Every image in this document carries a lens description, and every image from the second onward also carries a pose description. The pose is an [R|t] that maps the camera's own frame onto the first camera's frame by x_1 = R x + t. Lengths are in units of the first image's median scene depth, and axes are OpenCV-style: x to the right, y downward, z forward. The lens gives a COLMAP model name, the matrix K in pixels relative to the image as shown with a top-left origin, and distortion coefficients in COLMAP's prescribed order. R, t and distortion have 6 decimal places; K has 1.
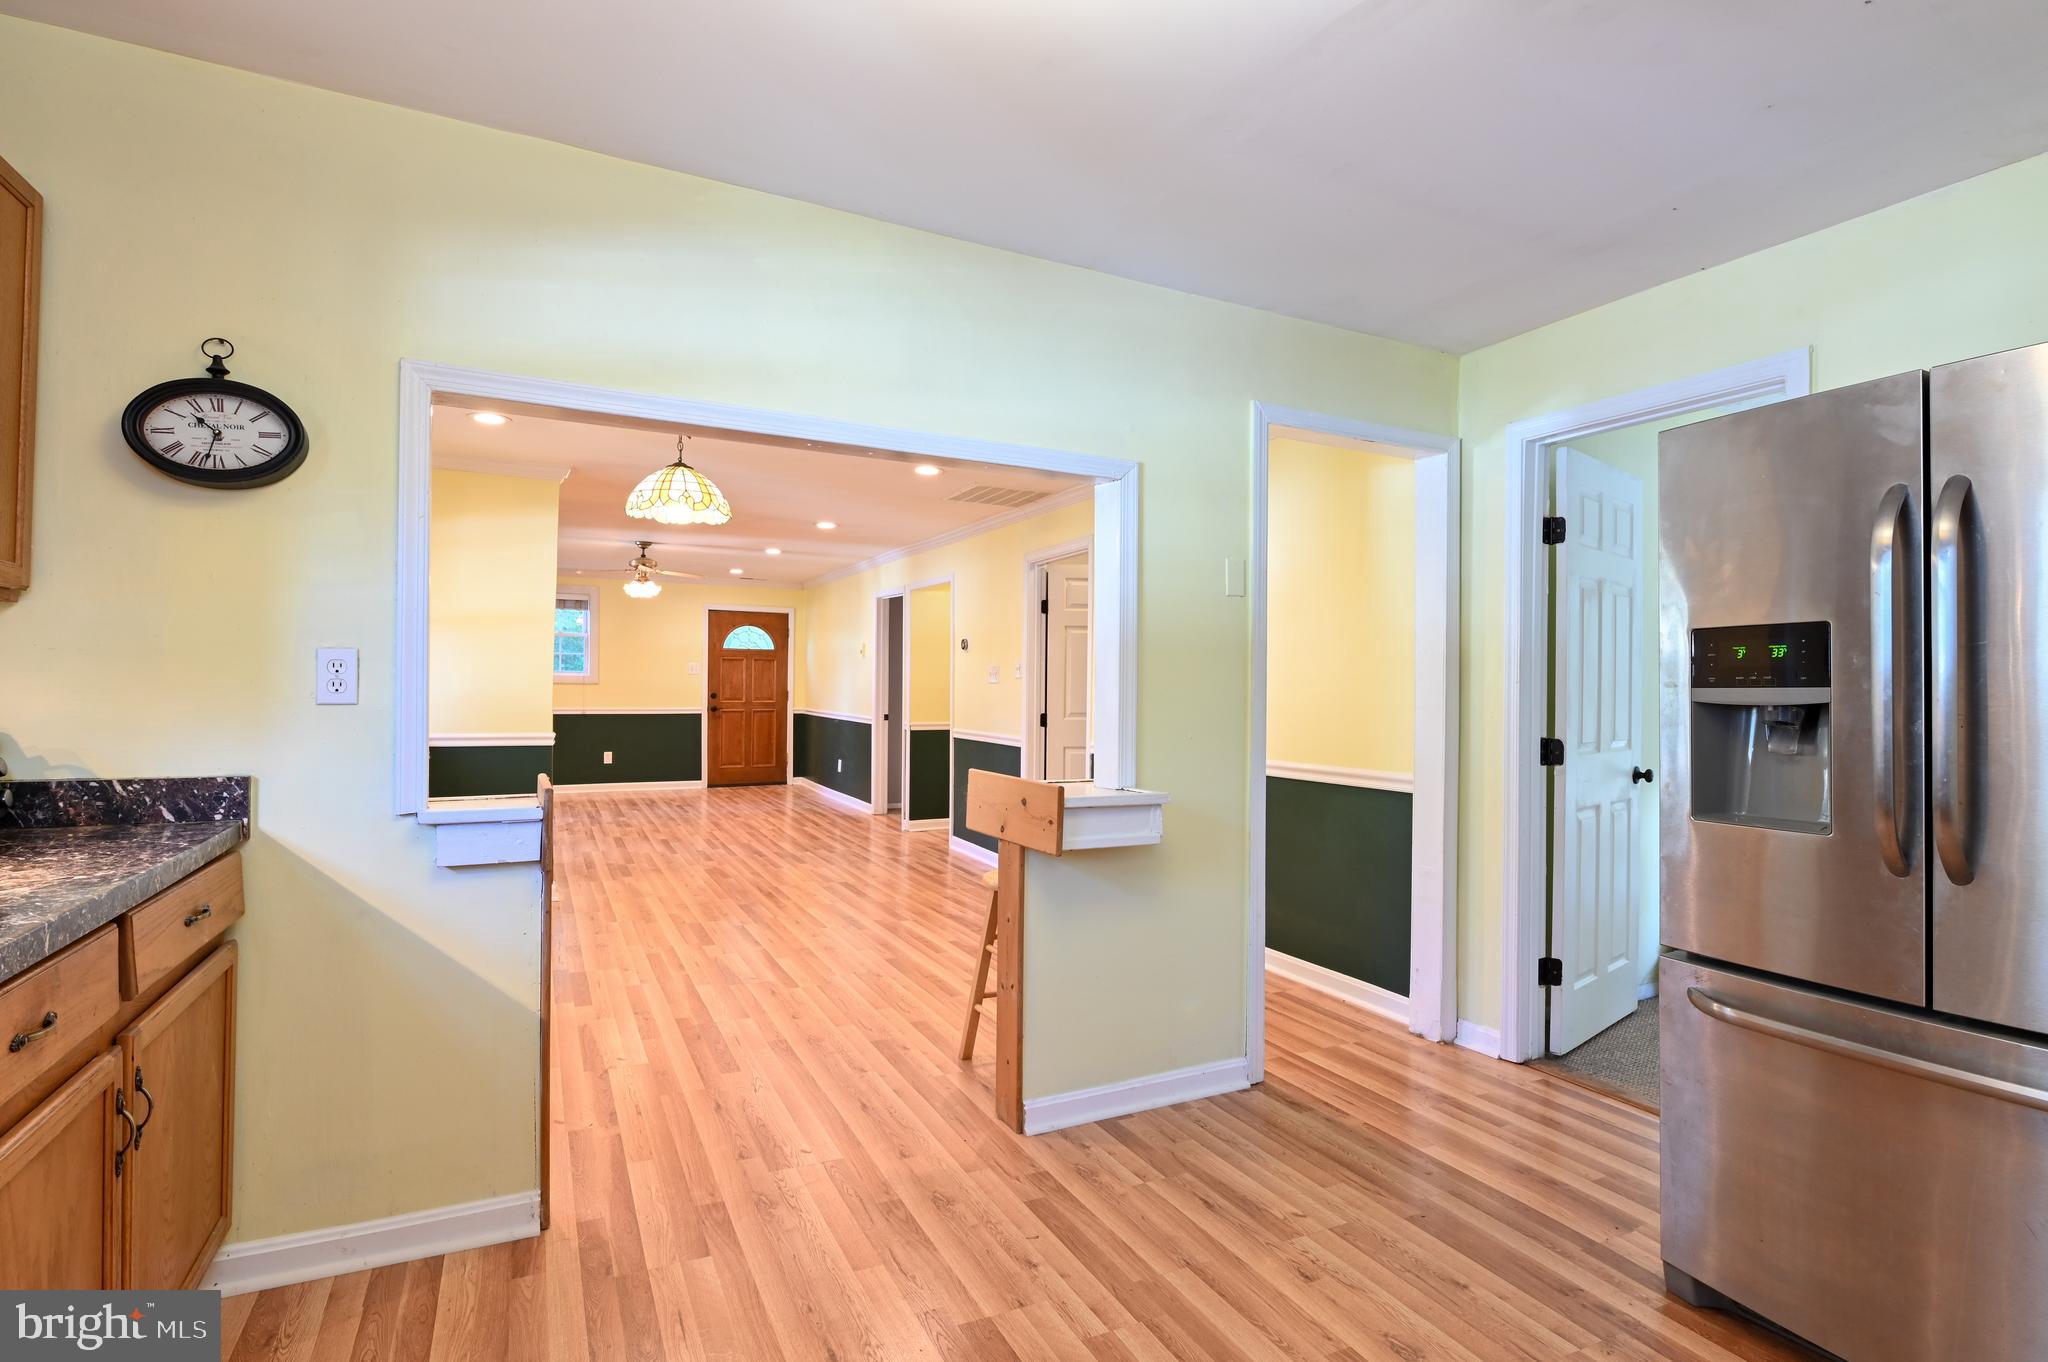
lens RADIAL K [[1038.6, 0, 1022.5], [0, 1038.6, 679.3], [0, 0, 1]] dist [0.004851, -0.000465]
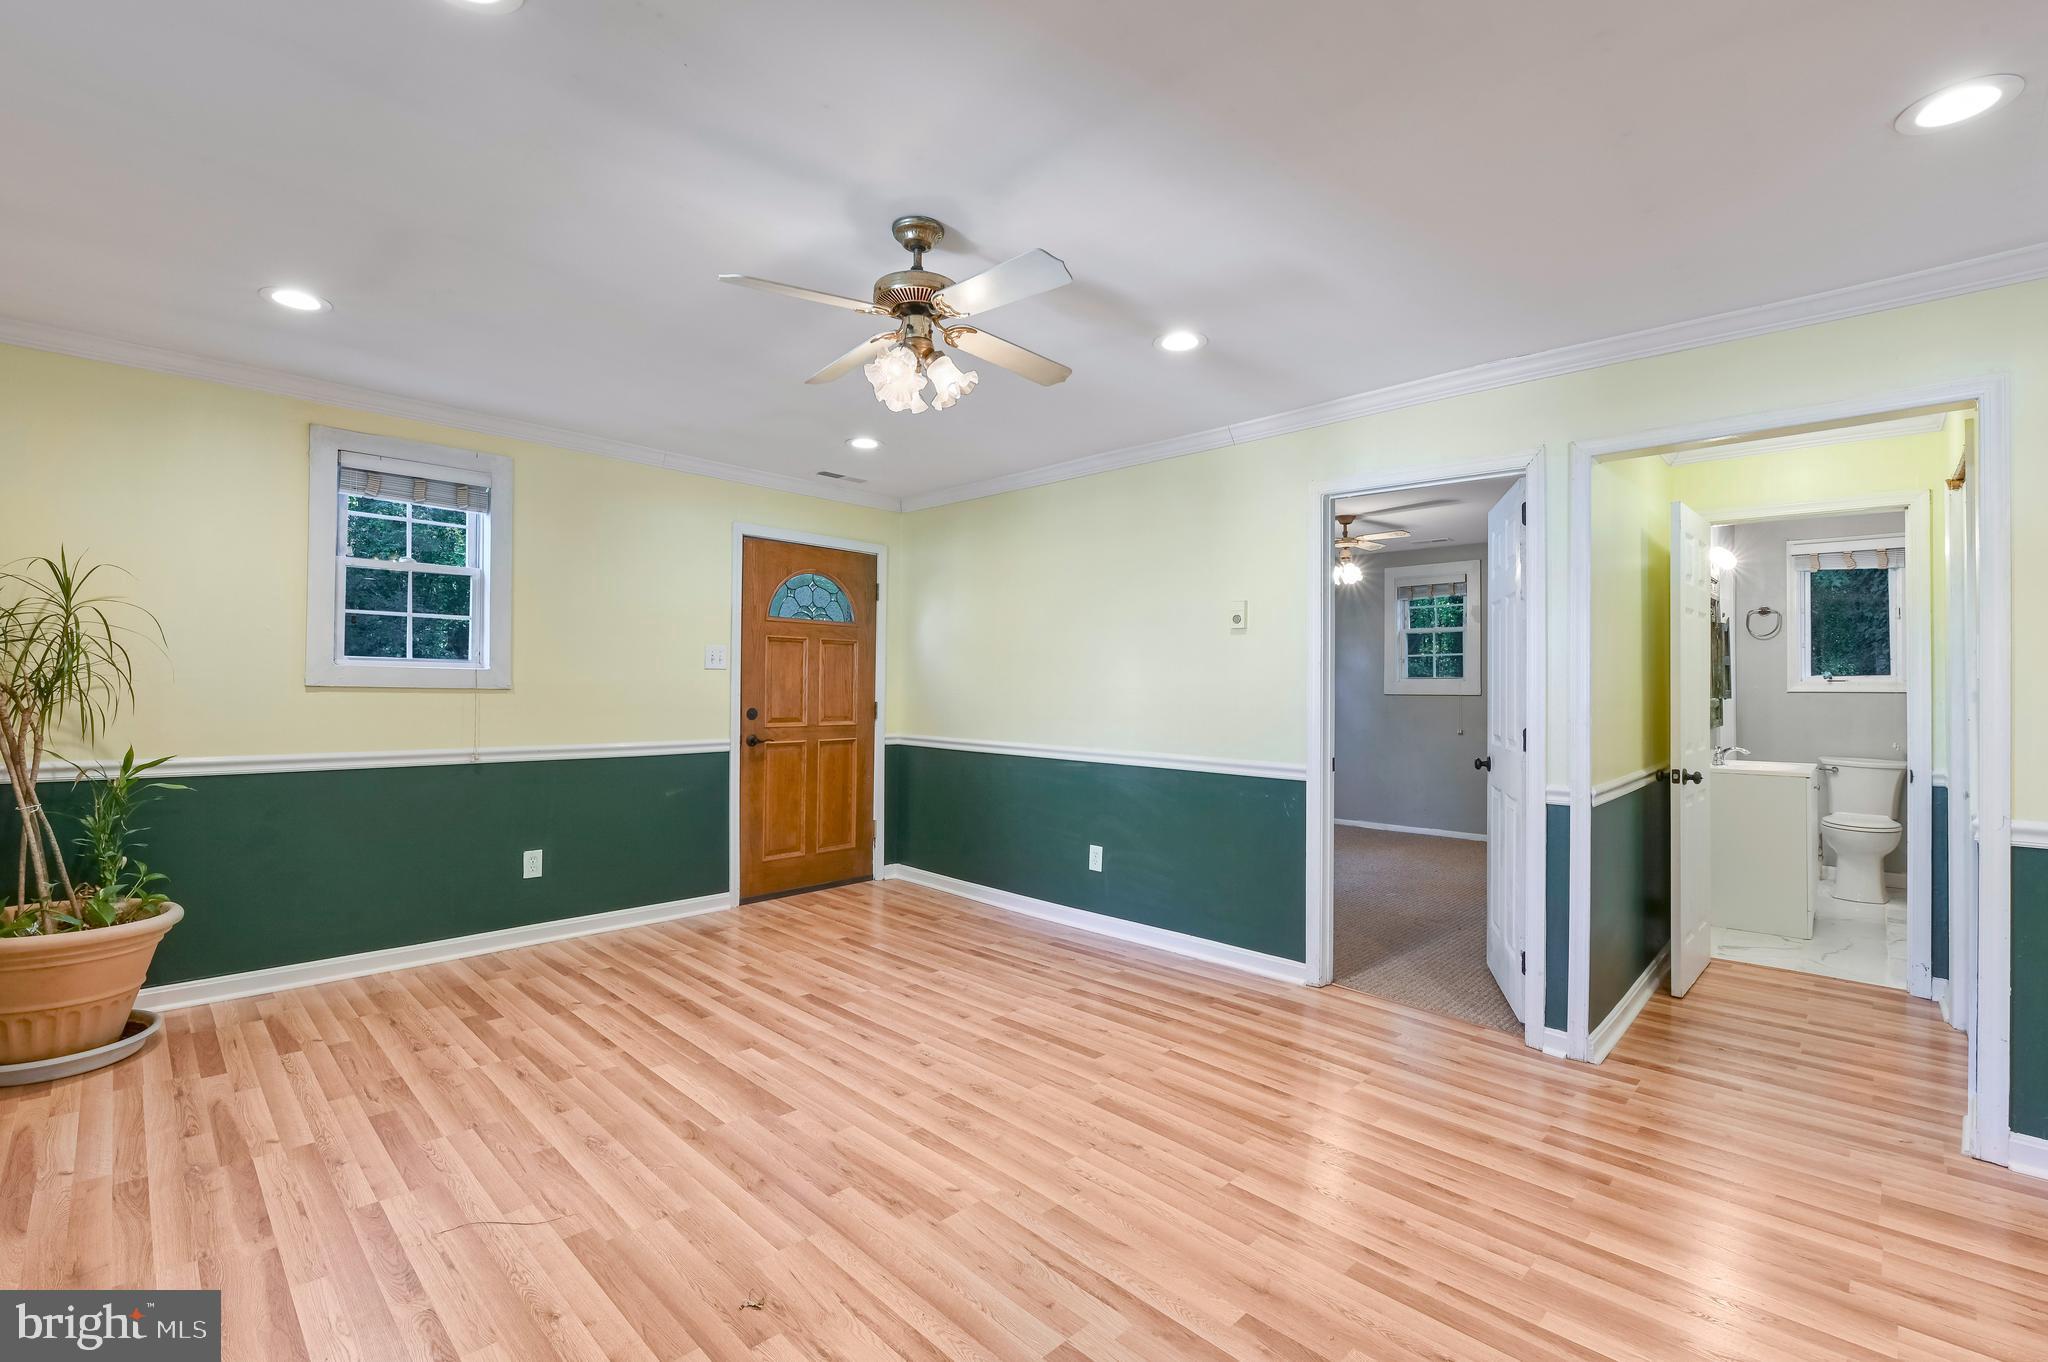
lens RADIAL K [[912.7, 0, 1024.8], [0, 912.7, 676.5], [0, 0, 1]] dist [-0.004403, -0.000480]
pose [[0.940701, 0.002421, 0.339228, -0.362378], [-0.000648, 0.999986, -0.005339, 0.000787], [-0.339236, 0.004803, 0.940689, 0.626988]]
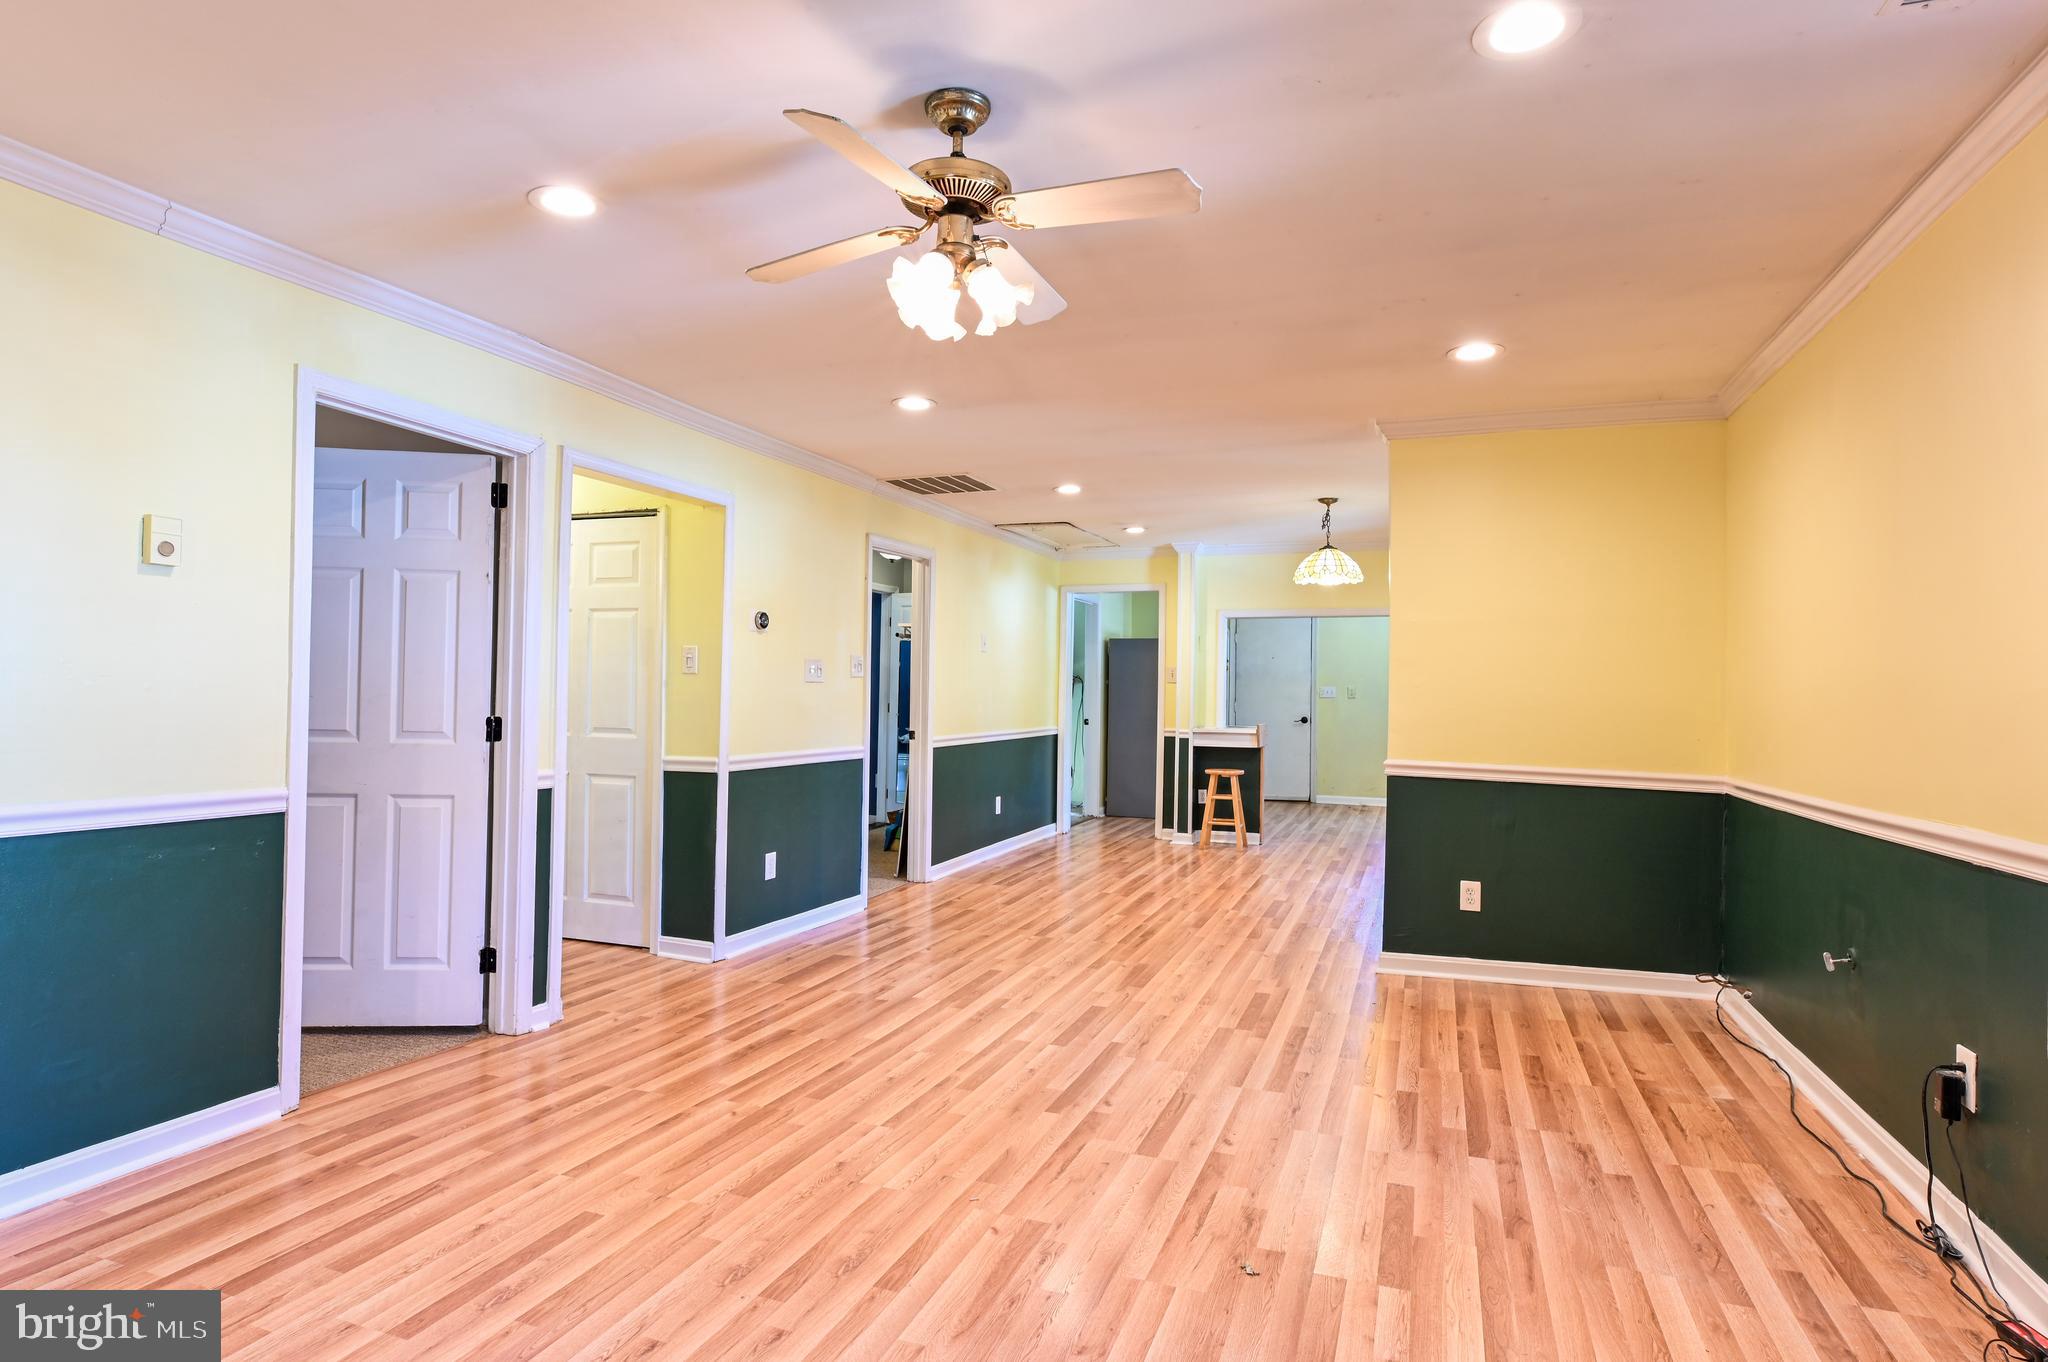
lens RADIAL K [[1062.0, 0, 1029.3], [0, 1062.0, 675.6], [0, 0, 1]] dist [-0.004106, -0.001024]
pose [[-0.692905, -0.011403, 0.720939, -0.472261], [-0.027274, 0.999574, -0.010403, 0.001945], [-0.720513, -0.026871, -0.692920, 0.983219]]
